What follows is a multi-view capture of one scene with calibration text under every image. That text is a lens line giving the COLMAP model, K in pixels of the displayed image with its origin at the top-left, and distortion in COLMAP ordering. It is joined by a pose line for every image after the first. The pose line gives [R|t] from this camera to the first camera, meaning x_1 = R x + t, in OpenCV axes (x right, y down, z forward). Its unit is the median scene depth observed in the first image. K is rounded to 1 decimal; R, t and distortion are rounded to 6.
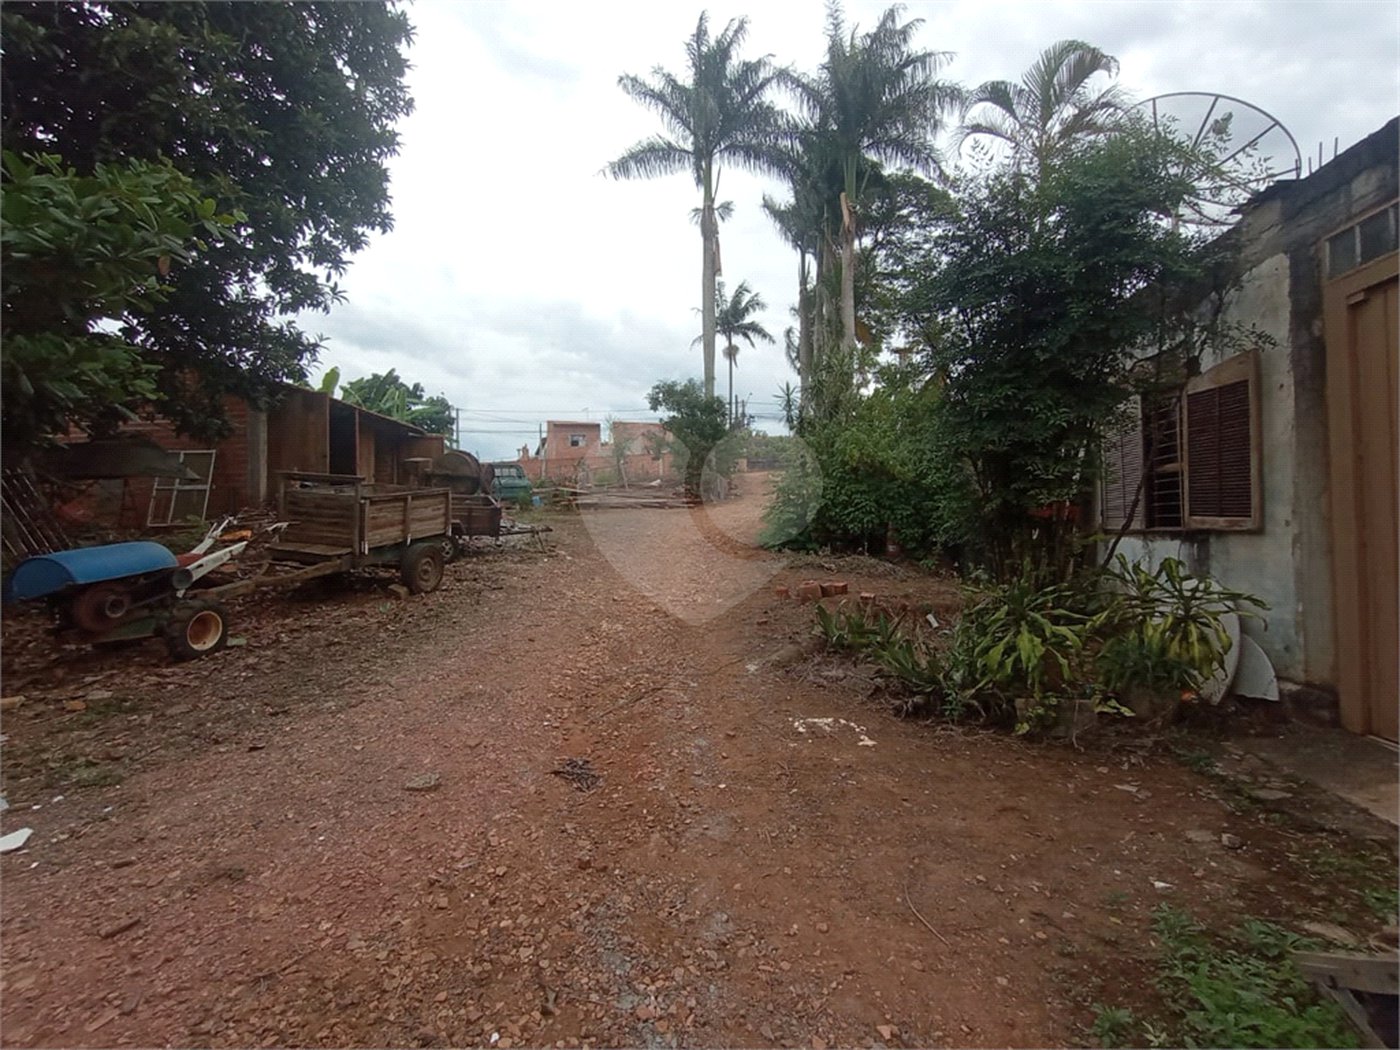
lens RADIAL K [[610.9, 0, 689.0], [0, 610.9, 523.3], [0, 0, 1]] dist [0.000336, -0.004379]
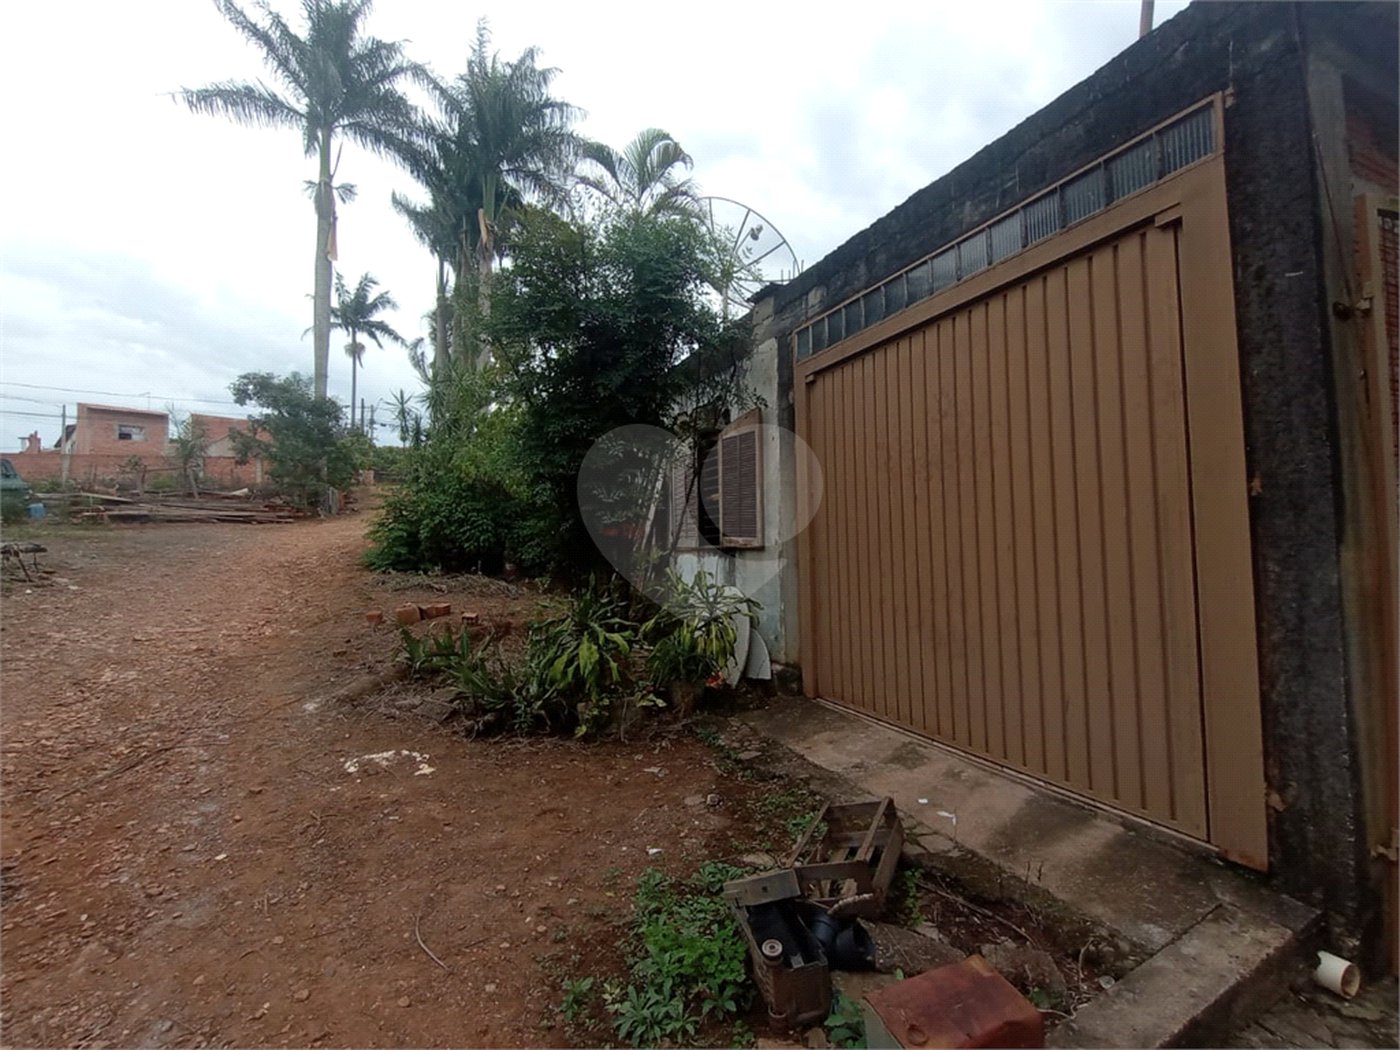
lens RADIAL K [[610.9, 0, 689.0], [0, 610.9, 523.3], [0, 0, 1]] dist [0.000336, -0.004379]
pose [[0.861480, 0.018251, 0.507464, 0.105819], [-0.002318, 0.999485, -0.032013, 0.001128], [-0.507787, 0.026402, 0.861078, -0.028511]]
